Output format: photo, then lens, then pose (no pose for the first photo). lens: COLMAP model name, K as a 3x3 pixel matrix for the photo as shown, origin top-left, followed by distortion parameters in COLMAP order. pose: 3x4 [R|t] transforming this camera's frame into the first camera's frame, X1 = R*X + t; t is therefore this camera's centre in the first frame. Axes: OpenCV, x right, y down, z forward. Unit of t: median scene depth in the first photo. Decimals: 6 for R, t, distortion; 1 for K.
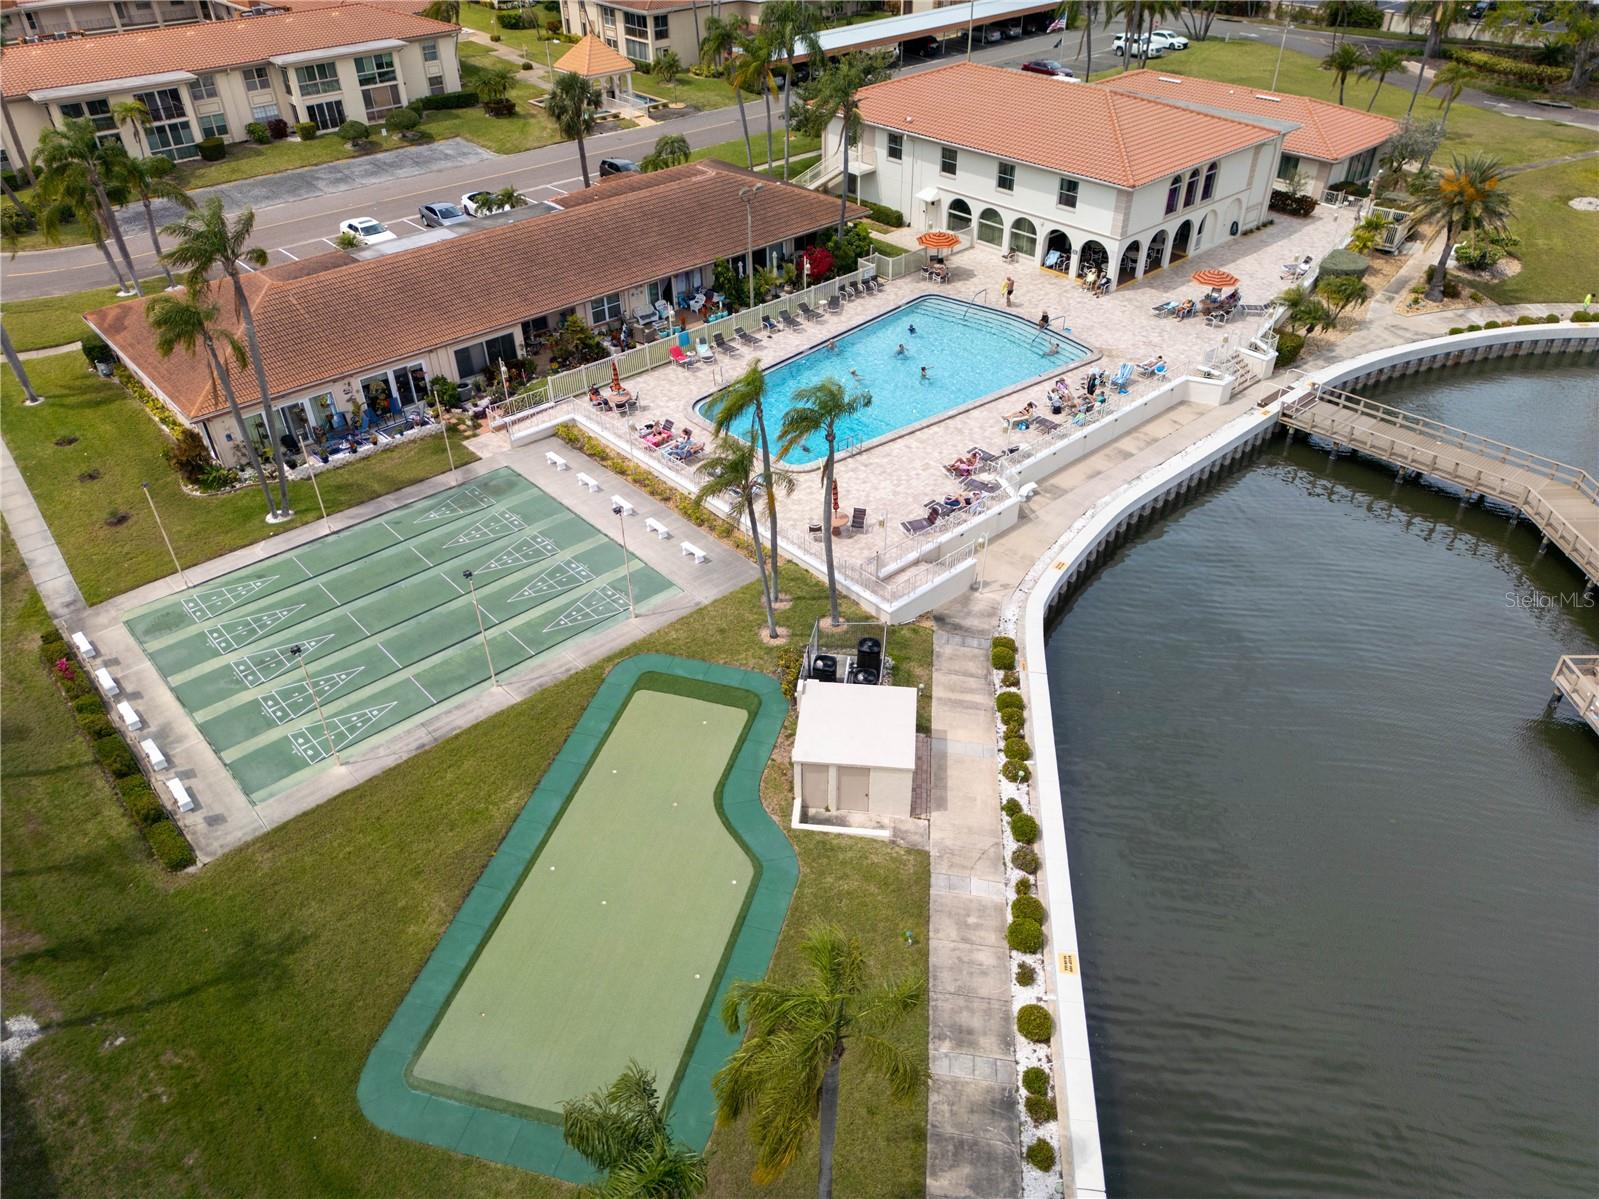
lens RADIAL K [[1128.5, 0, 799.8], [0, 1128.5, 600.3], [0, 0, 1]] dist [0.038255, -0.039488]
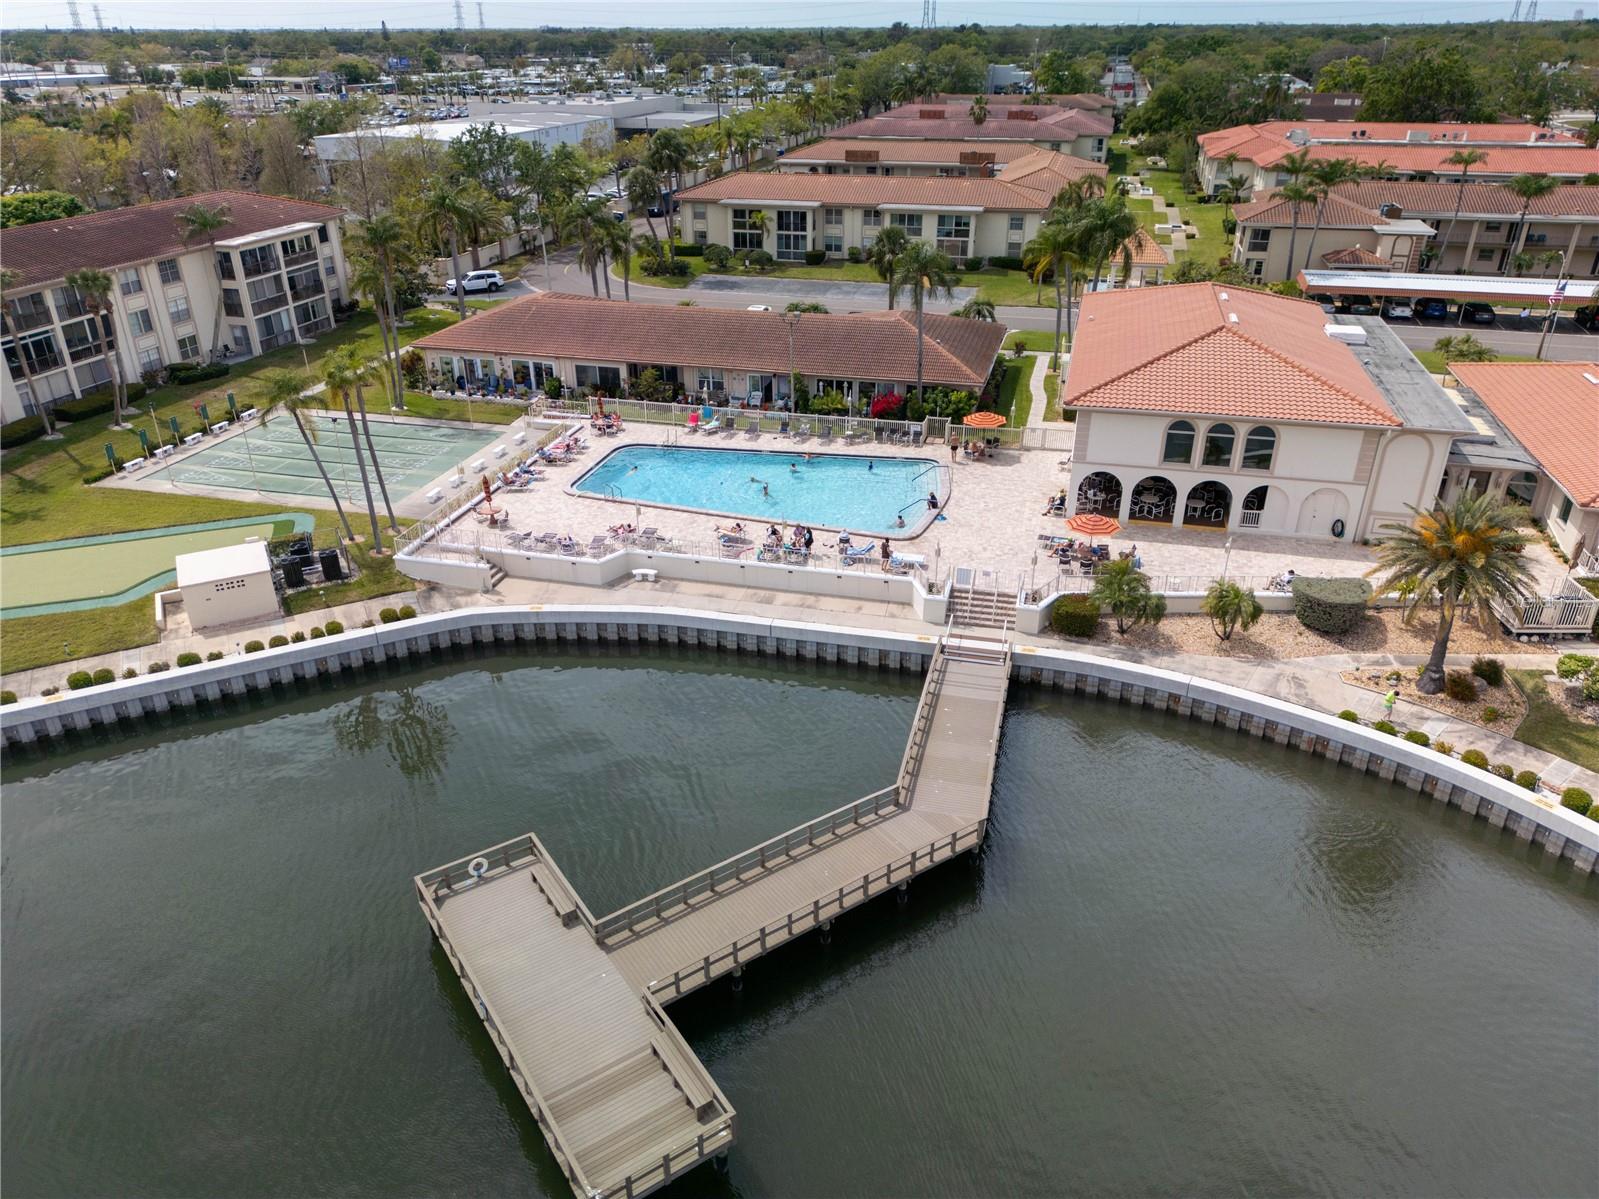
lens RADIAL K [[1128.5, 0, 805.5], [0, 1128.5, 596.6], [0, 0, 1]] dist [0.038255, -0.039488]
pose [[0.557452, 0.380337, -0.737965, 0.902956], [-0.496672, 0.865057, 0.070657, -0.189572], [0.665255, 0.327139, 0.671130, 0.300431]]
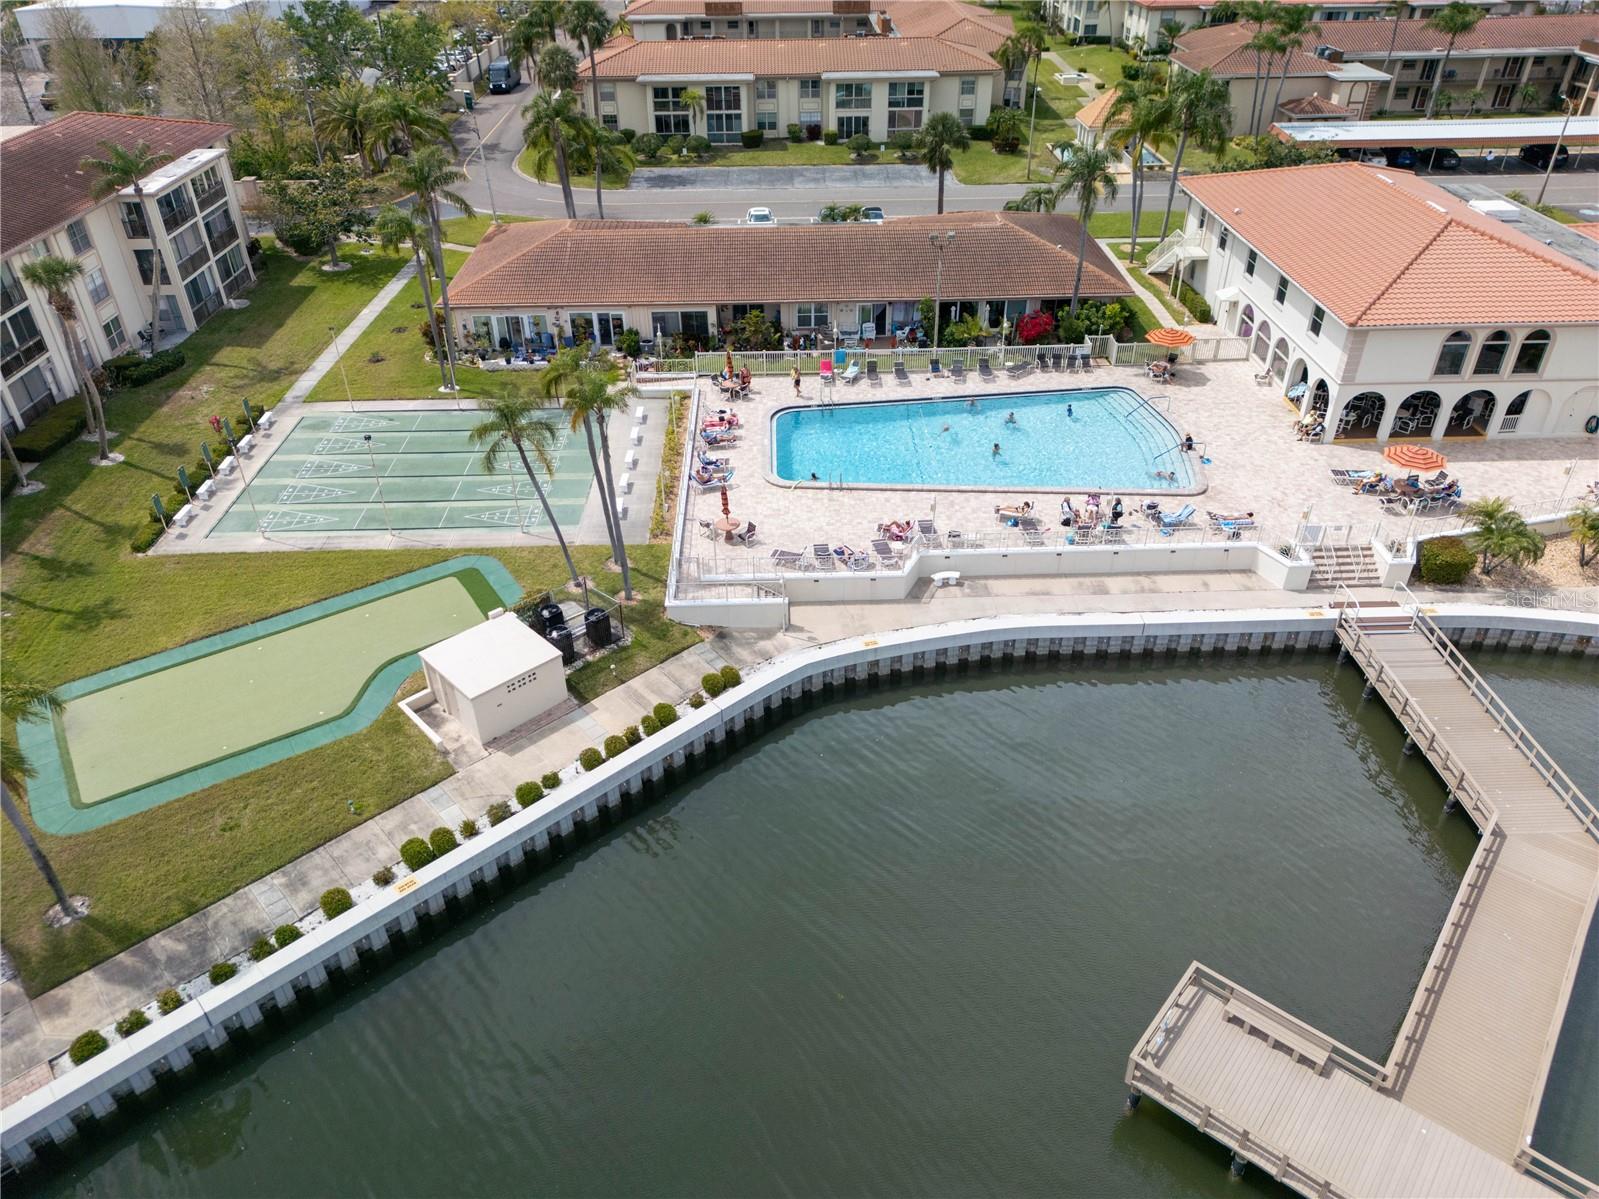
lens RADIAL K [[1128.5, 0, 800.4], [0, 1128.5, 598.5], [0, 0, 1]] dist [0.038255, -0.039488]
pose [[0.758691, 0.366852, -0.538339, 0.509761], [-0.385348, 0.919014, 0.083186, -0.090780], [0.525258, 0.144335, 0.838613, 0.108517]]
